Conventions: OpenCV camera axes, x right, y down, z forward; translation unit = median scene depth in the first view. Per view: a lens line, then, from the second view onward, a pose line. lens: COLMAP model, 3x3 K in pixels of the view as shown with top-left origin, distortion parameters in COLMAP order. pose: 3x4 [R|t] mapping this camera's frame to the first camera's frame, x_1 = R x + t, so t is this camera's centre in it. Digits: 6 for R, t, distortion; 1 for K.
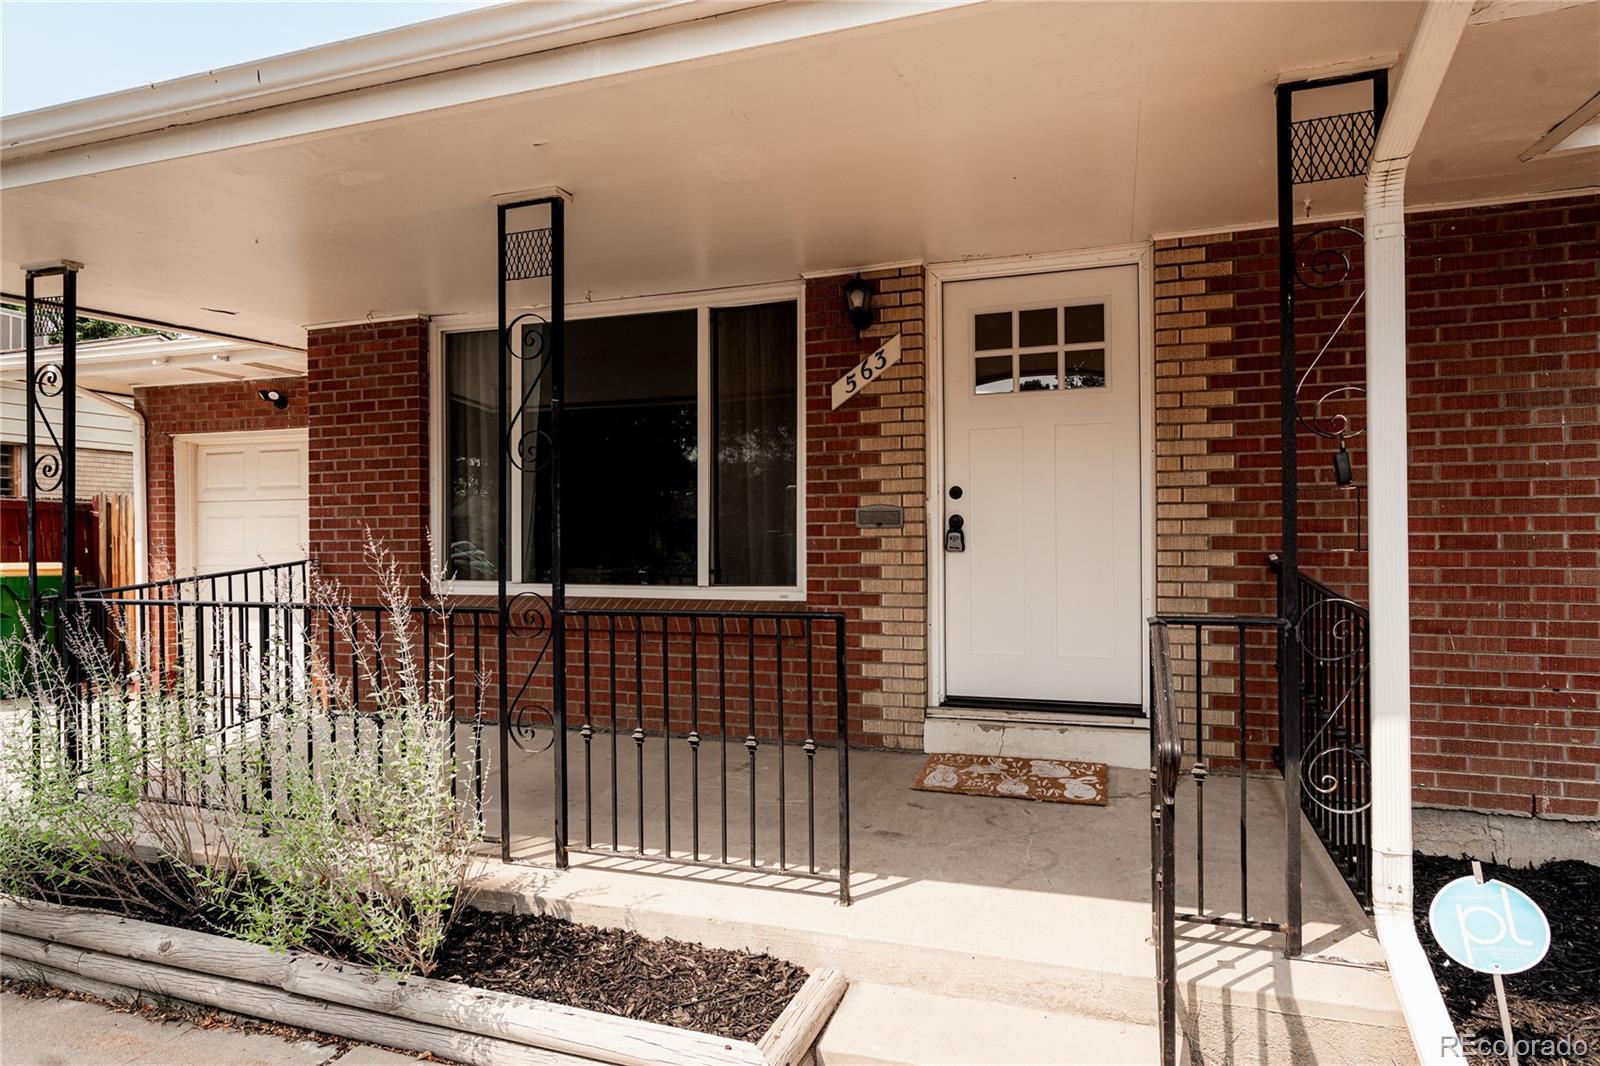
lens RADIAL K [[922.7, 0, 789.4], [0, 922.7, 553.9], [0, 0, 1]] dist [0.003110, 0.003045]
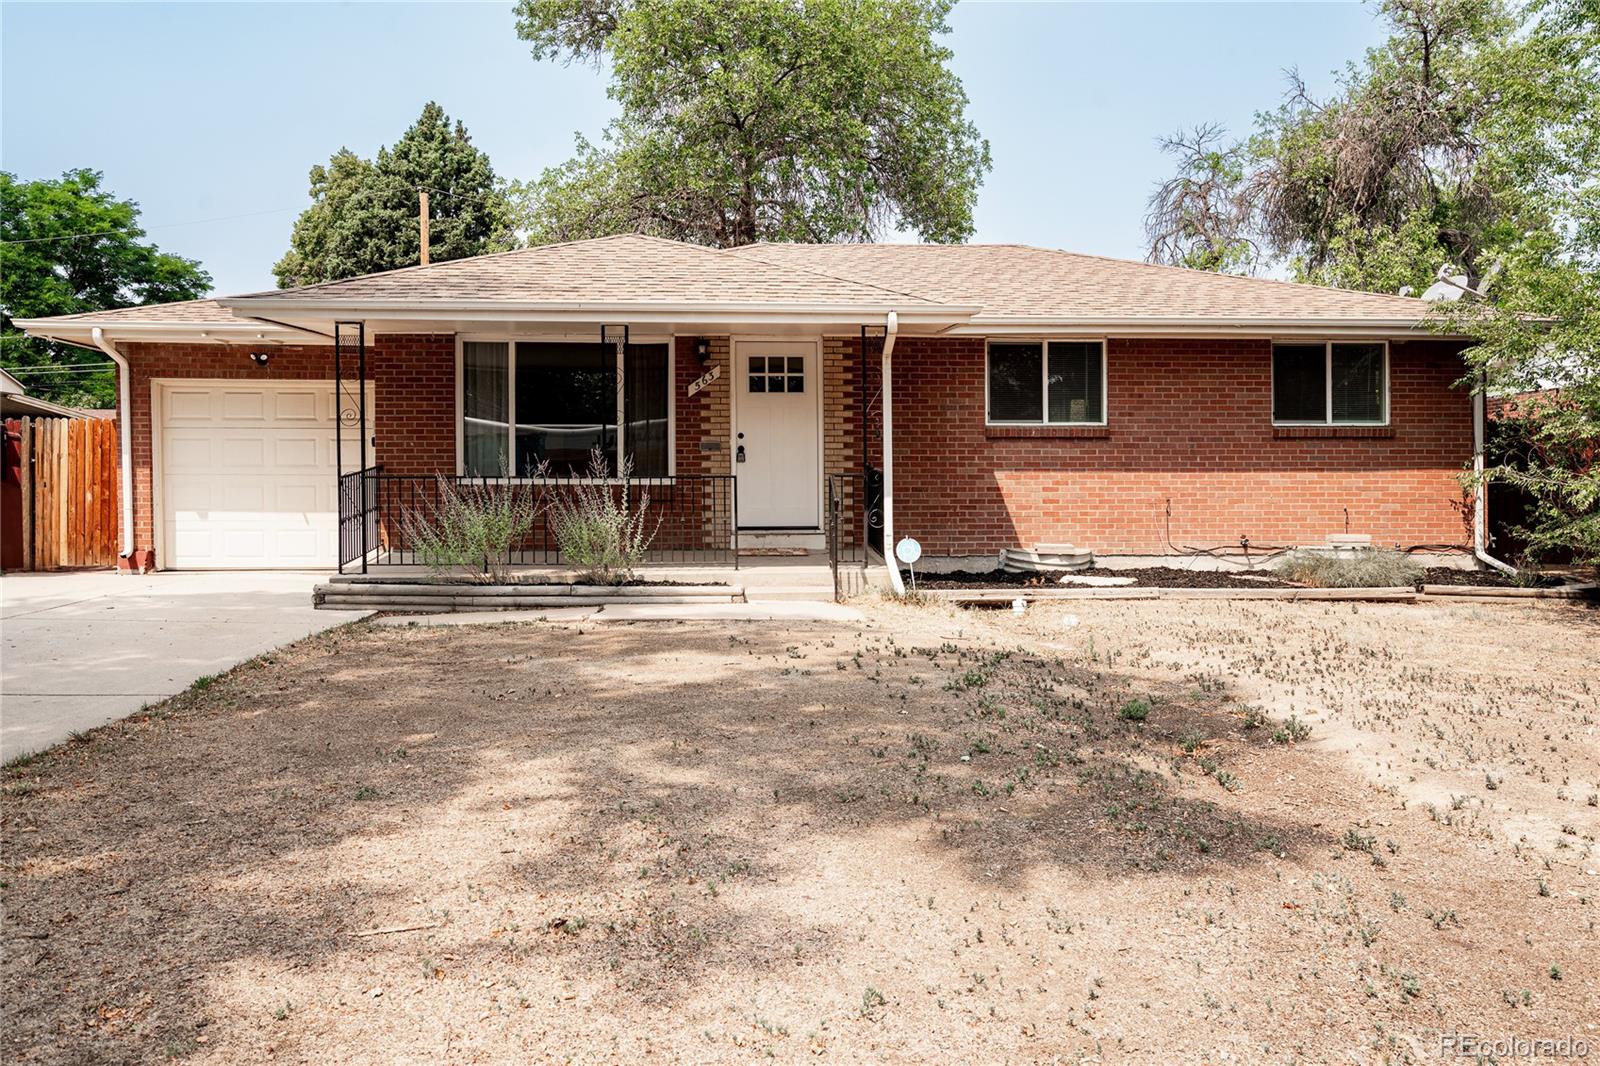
lens RADIAL K [[1345.1, 0, 799.4], [0, 1345.1, 529.3], [0, 0, 1]] dist [0.018273, 0.000994]
pose [[0.921339, -0.005748, 0.388717, -1.045556], [0.000938, 0.999921, 0.012563, 0.130517], [-0.388758, -0.011210, 0.921272, -2.251883]]
